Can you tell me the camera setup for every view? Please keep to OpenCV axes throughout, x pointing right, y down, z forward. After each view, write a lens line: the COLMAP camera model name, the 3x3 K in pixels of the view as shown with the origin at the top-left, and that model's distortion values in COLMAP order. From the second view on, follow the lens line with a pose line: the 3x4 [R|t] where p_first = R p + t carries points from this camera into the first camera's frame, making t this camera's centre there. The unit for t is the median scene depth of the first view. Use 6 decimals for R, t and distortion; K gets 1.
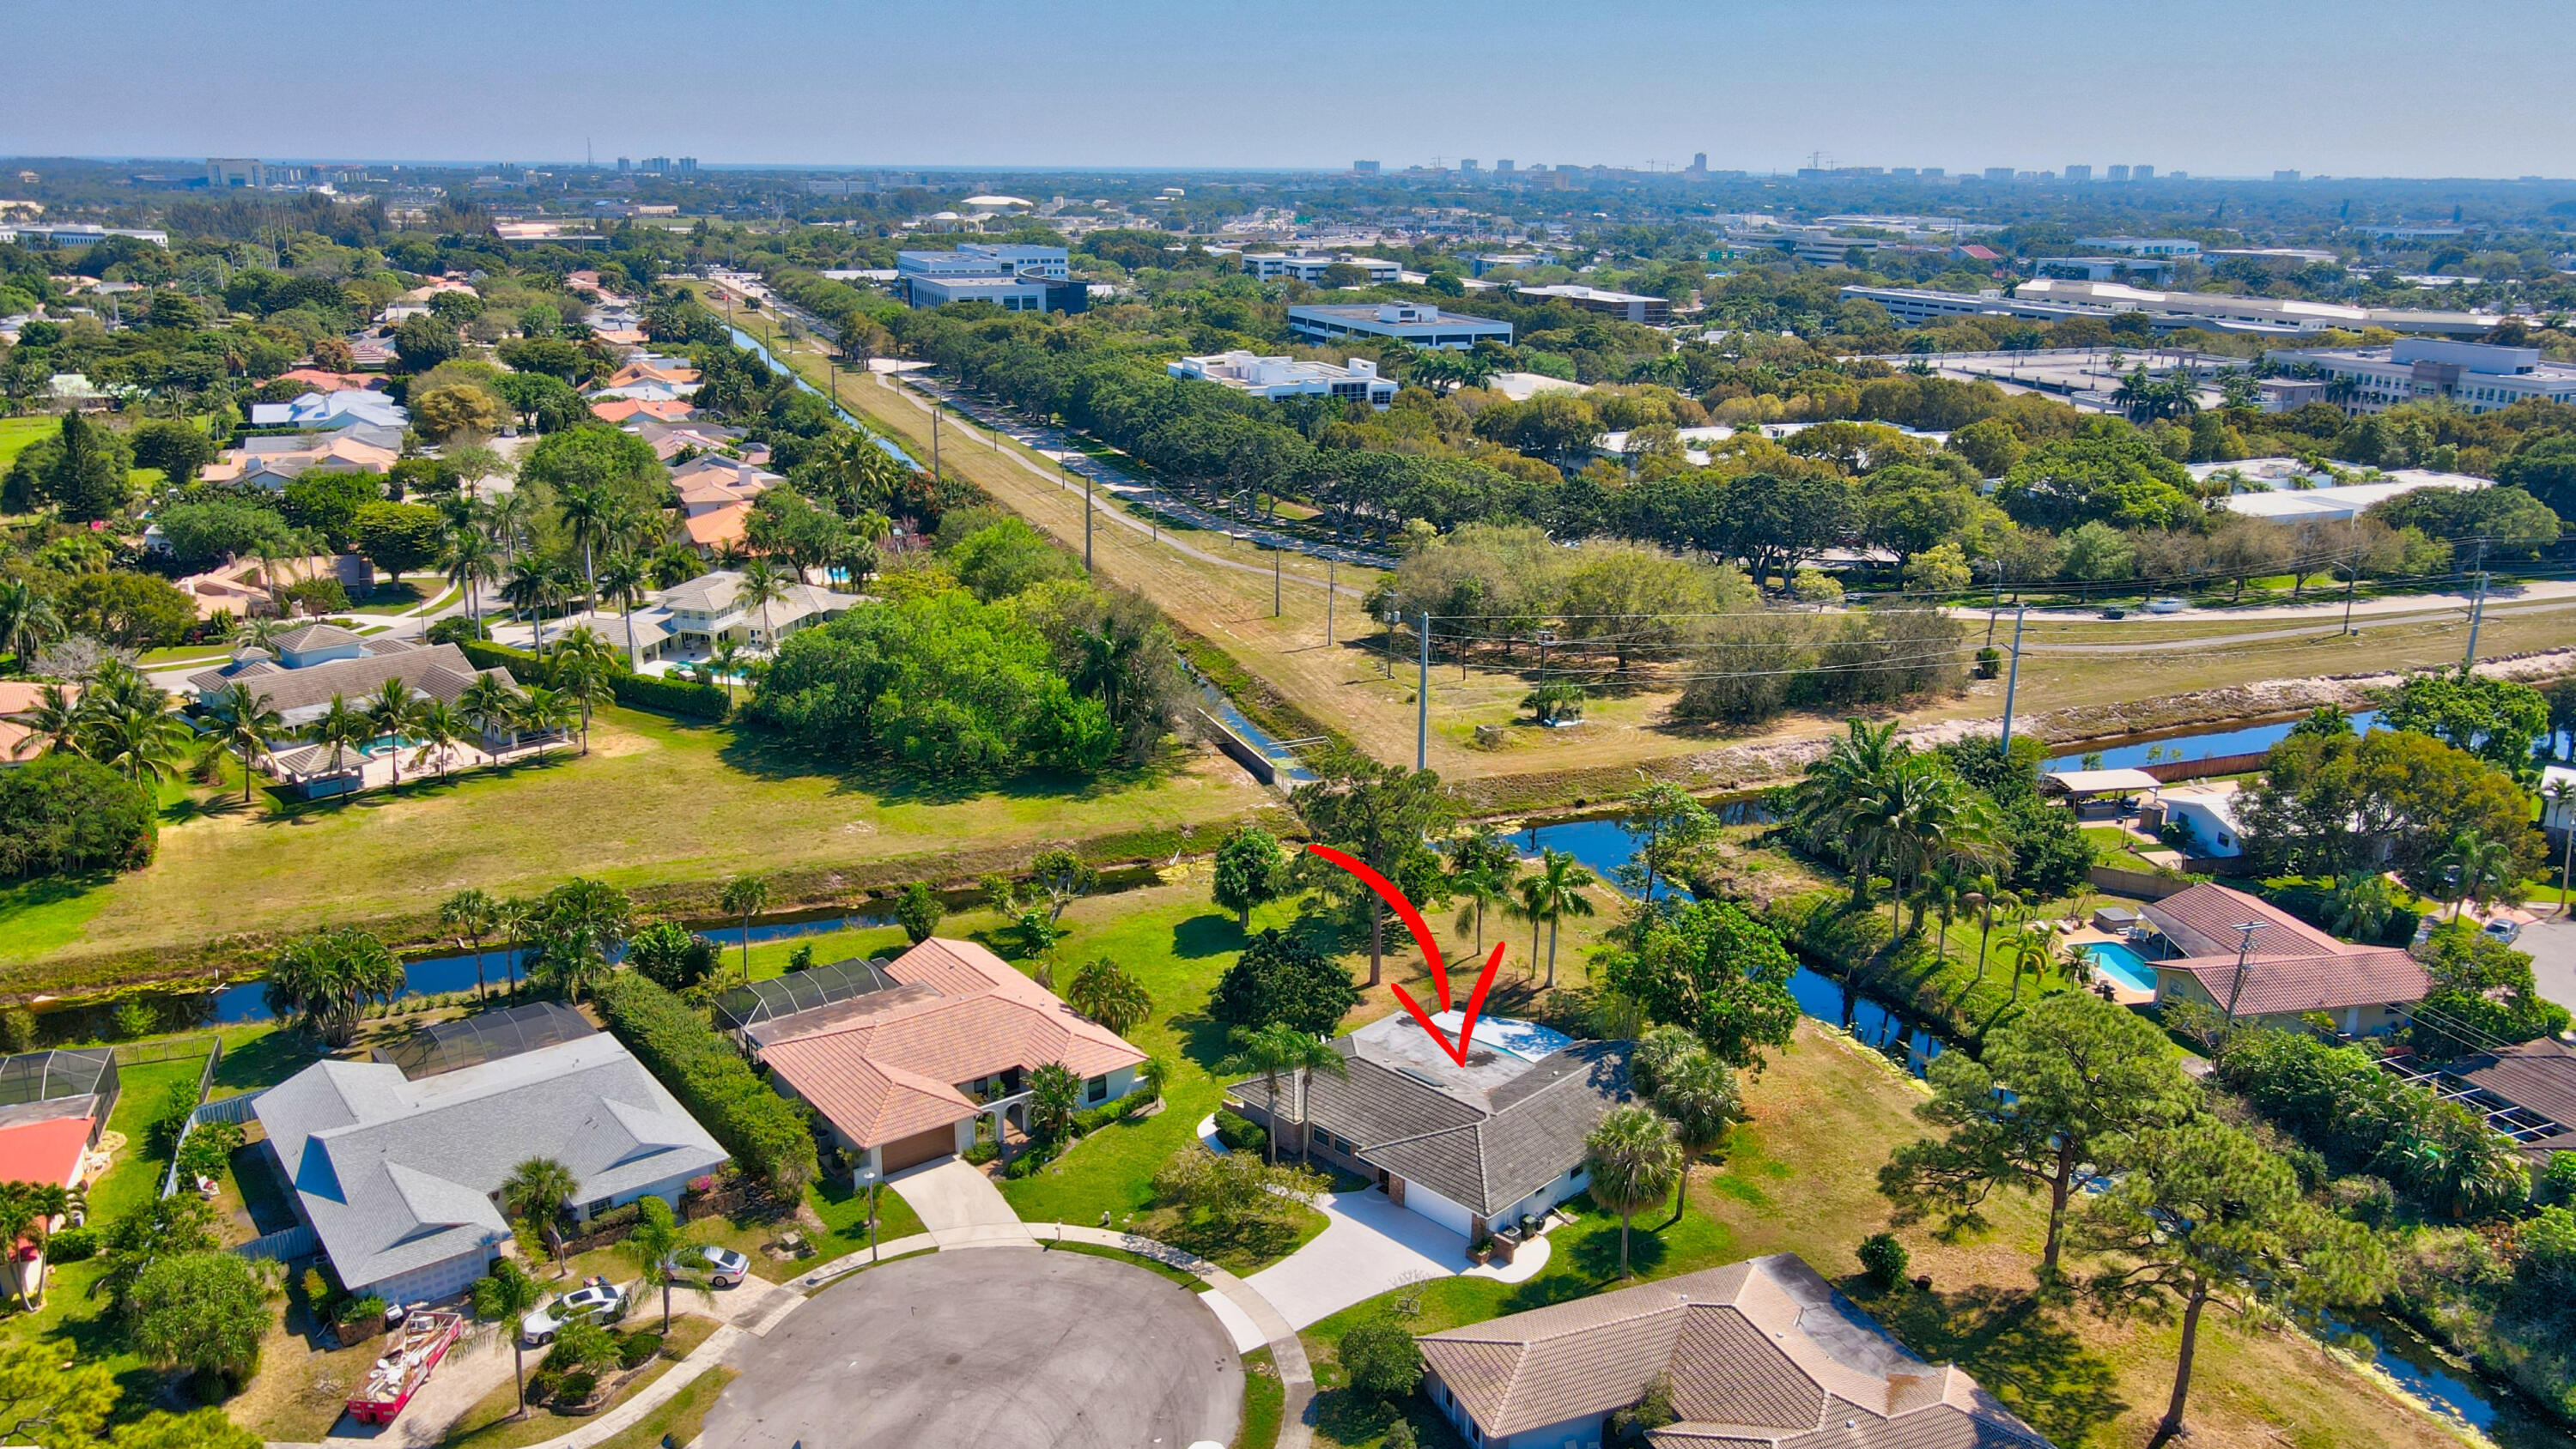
lens RADIAL K [[1922.8, 0, 1288.0], [0, 1922.8, 724.5], [0, 0, 1]] dist [-0.010328, 0.047716]
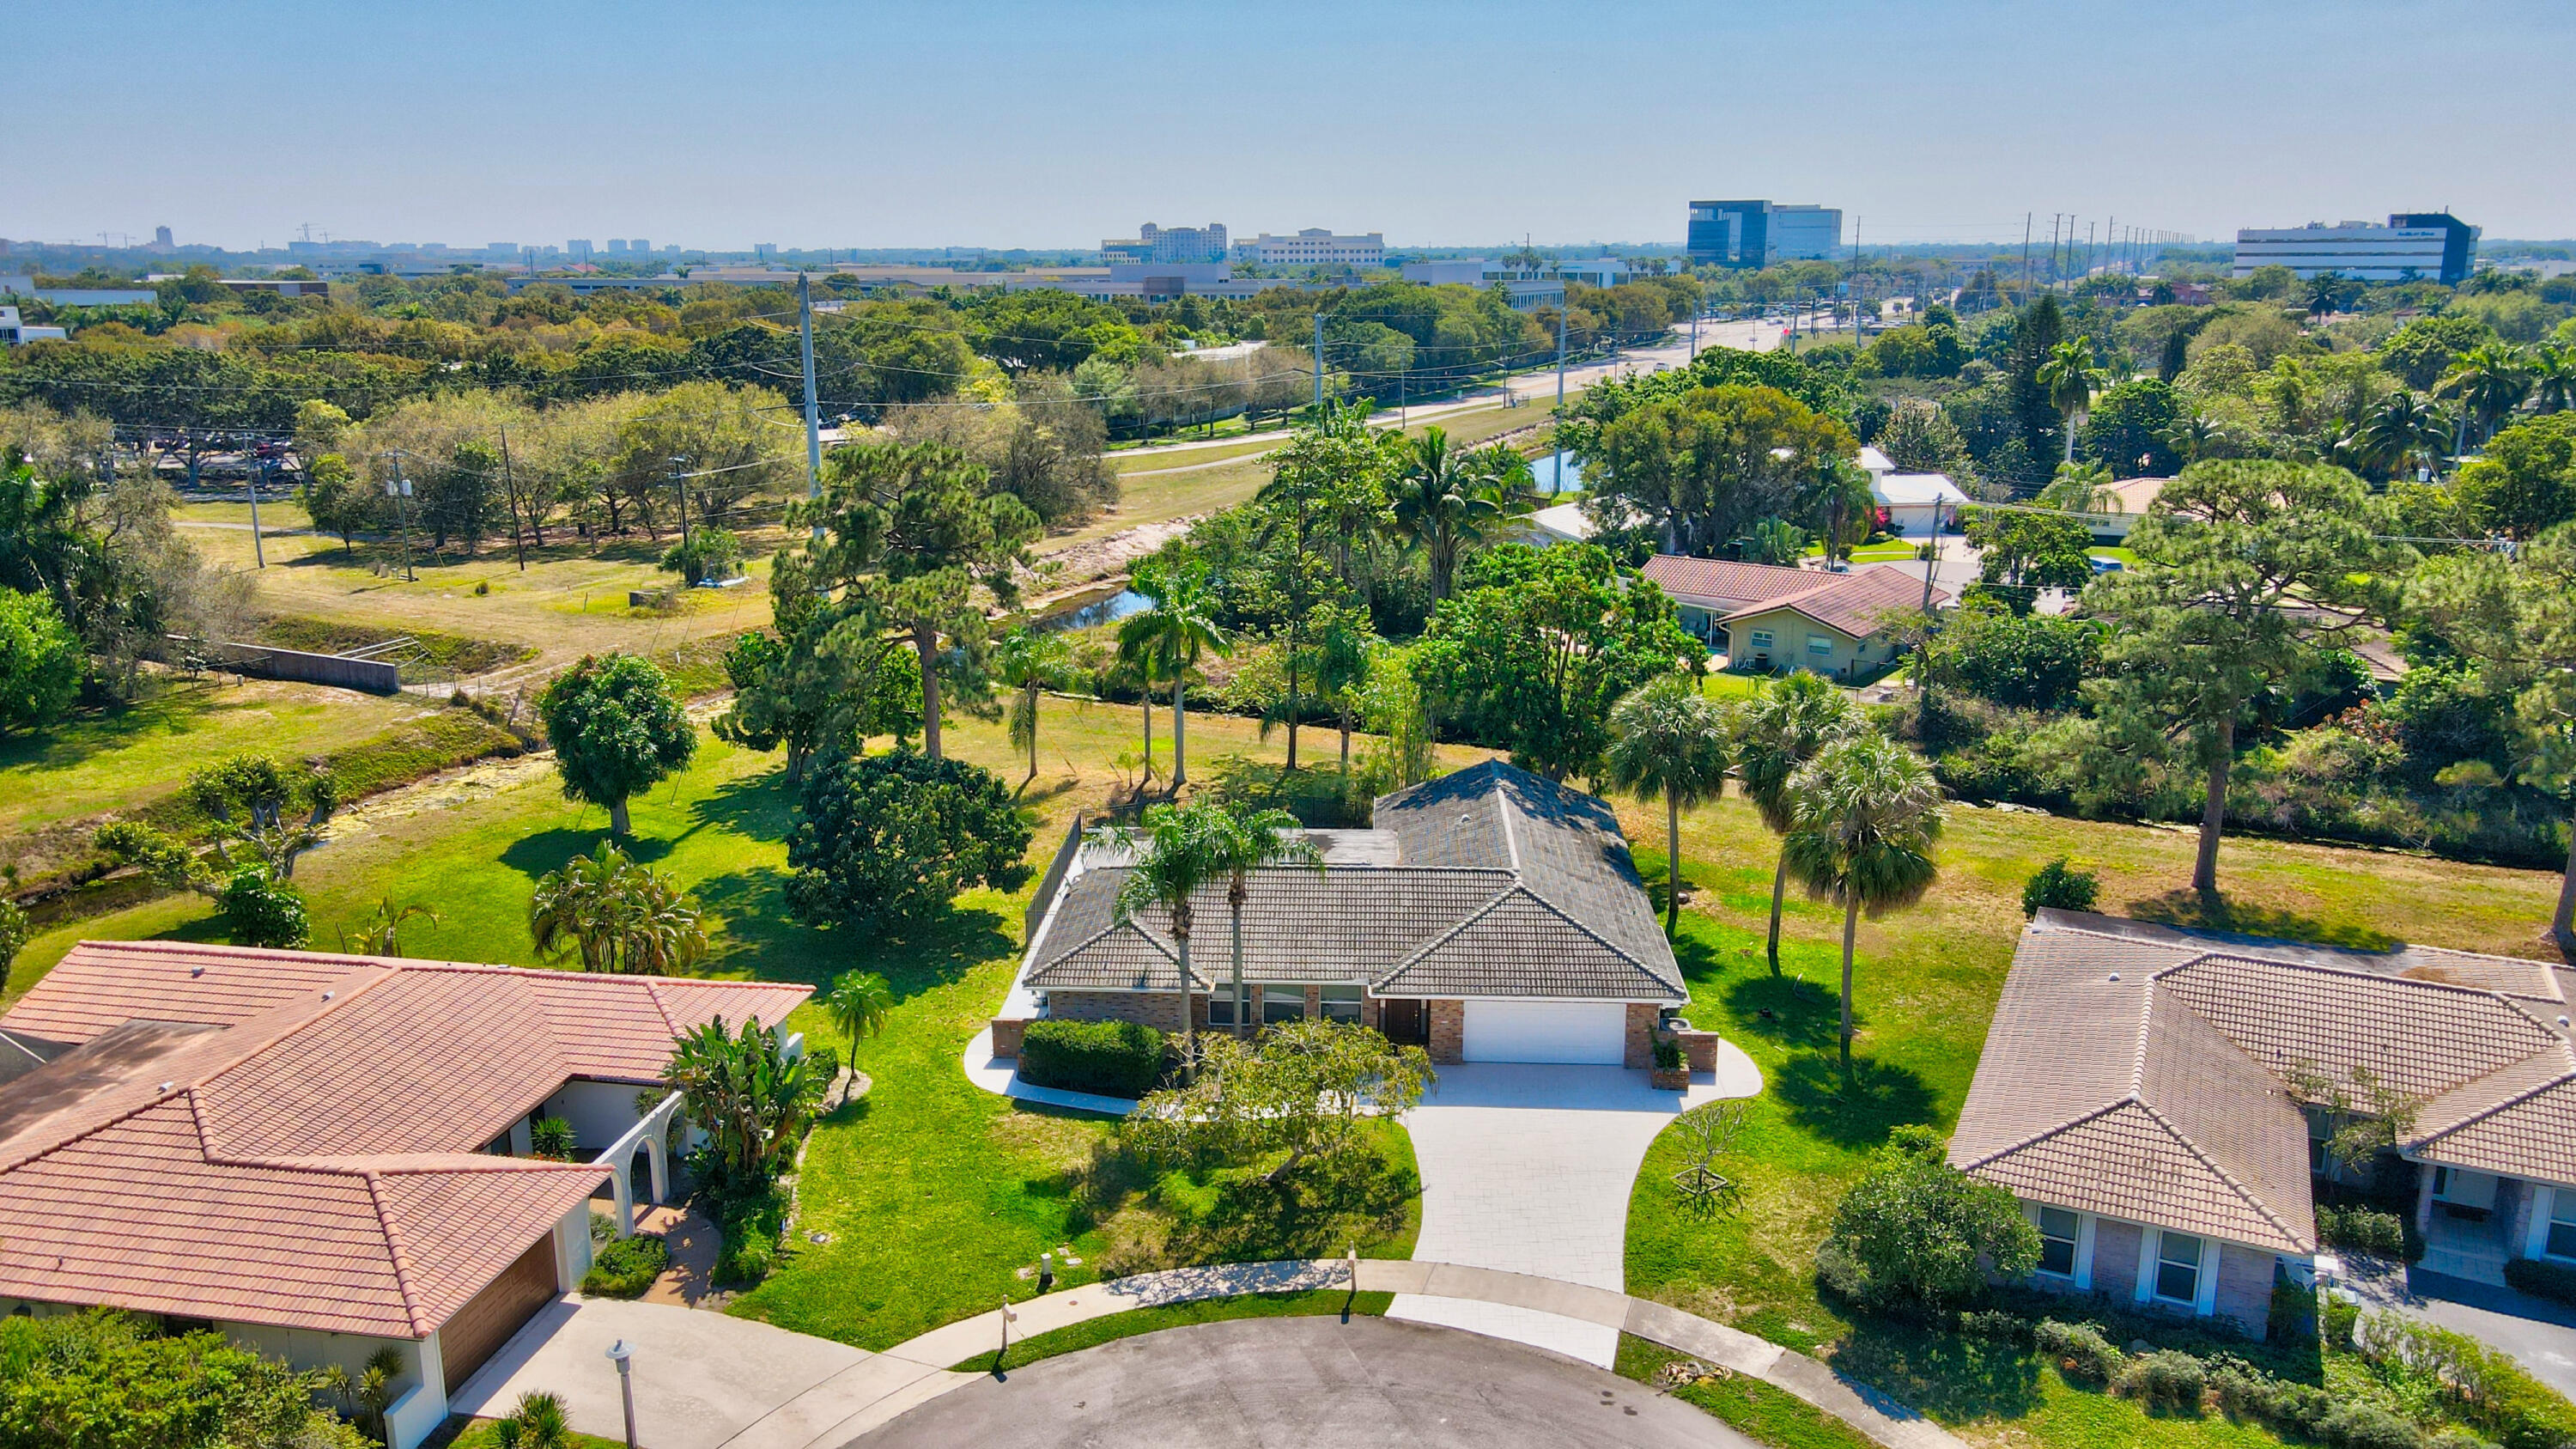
lens RADIAL K [[1923.4, 0, 1288.0], [0, 1923.4, 724.5], [0, 0, 1]] dist [-0.010328, 0.047716]
pose [[0.748131, -0.178994, 0.638953, -0.319837], [0.204660, 0.978228, 0.034406, 0.131465], [-0.631201, 0.105028, 0.768476, 0.618442]]
